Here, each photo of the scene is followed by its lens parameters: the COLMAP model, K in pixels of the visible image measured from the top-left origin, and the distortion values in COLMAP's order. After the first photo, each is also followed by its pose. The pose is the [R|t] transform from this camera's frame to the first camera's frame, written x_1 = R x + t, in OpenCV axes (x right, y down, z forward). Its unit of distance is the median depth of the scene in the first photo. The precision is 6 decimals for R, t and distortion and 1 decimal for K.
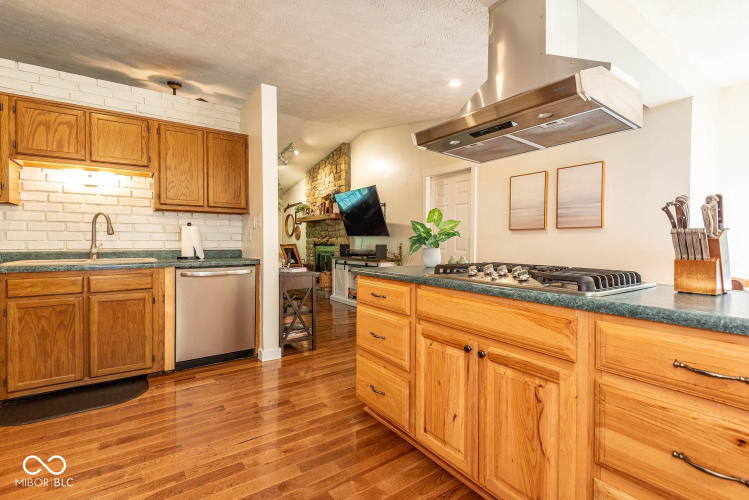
lens RADIAL K [[346.1, 0, 404.3], [0, 346.1, 239.8], [0, 0, 1]] dist [0.021732, -0.011117]
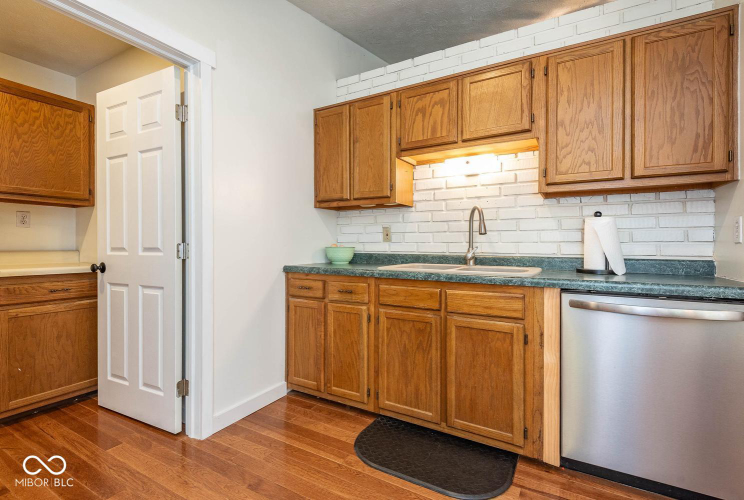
lens RADIAL K [[343.8, 0, 349.5], [0, 343.8, 248.2], [0, 0, 1]] dist [0.021732, -0.011117]
pose [[0.319048, 0.011602, -0.947667, -0.232518], [0.002802, 0.999909, 0.013185, 0.003879], [0.947734, -0.006862, 0.318987, 0.493693]]
